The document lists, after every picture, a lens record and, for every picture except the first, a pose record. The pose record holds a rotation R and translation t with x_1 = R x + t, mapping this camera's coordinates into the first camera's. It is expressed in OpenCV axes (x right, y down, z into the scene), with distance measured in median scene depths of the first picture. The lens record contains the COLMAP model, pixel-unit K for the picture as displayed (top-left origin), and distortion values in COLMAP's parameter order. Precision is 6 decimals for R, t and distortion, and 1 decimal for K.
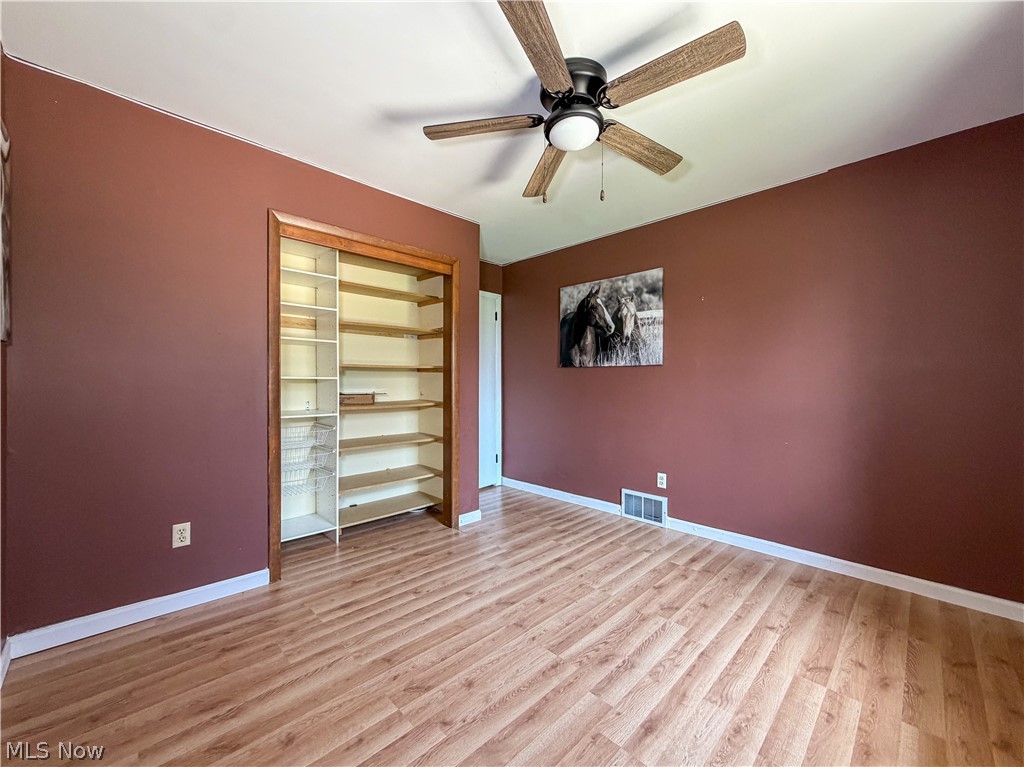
lens RADIAL K [[410.5, 0, 515.0], [0, 410.5, 385.2], [0, 0, 1]] dist [-0.003971, 0.000069]
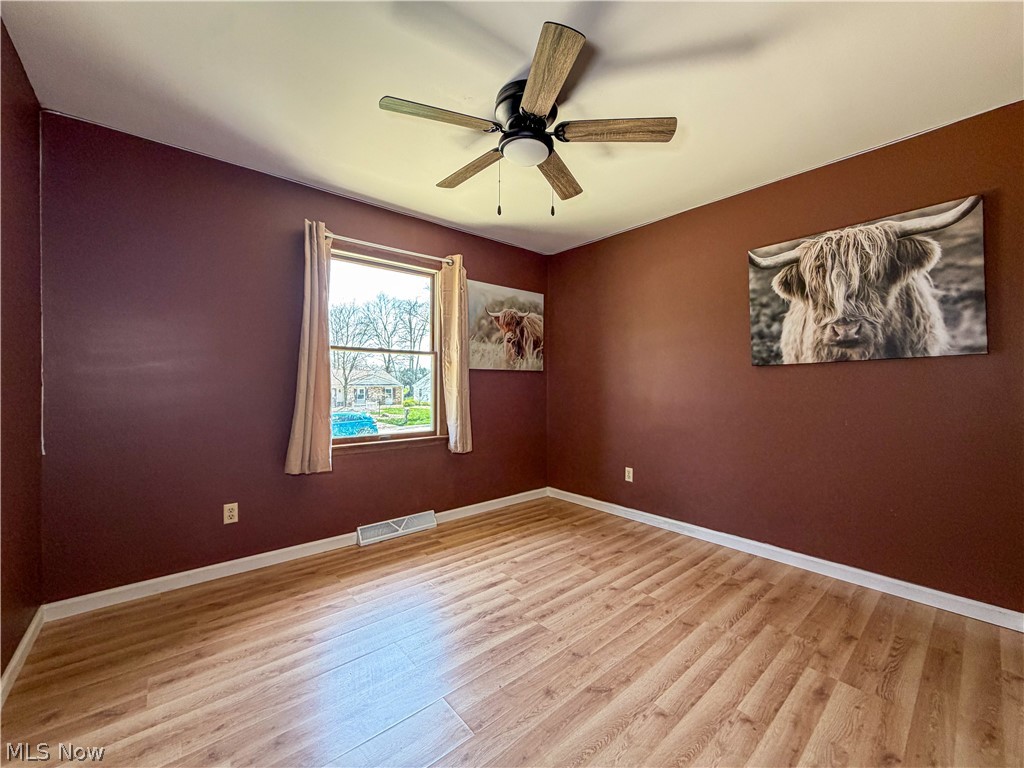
lens RADIAL K [[410.5, 0, 513.4], [0, 410.5, 383.7], [0, 0, 1]] dist [-0.003971, 0.000069]
pose [[-0.997408, -0.007109, 0.071599, 0.099366], [-0.006259, 0.999907, 0.012090, -0.020562], [-0.071679, 0.011611, -0.997360, 2.153976]]
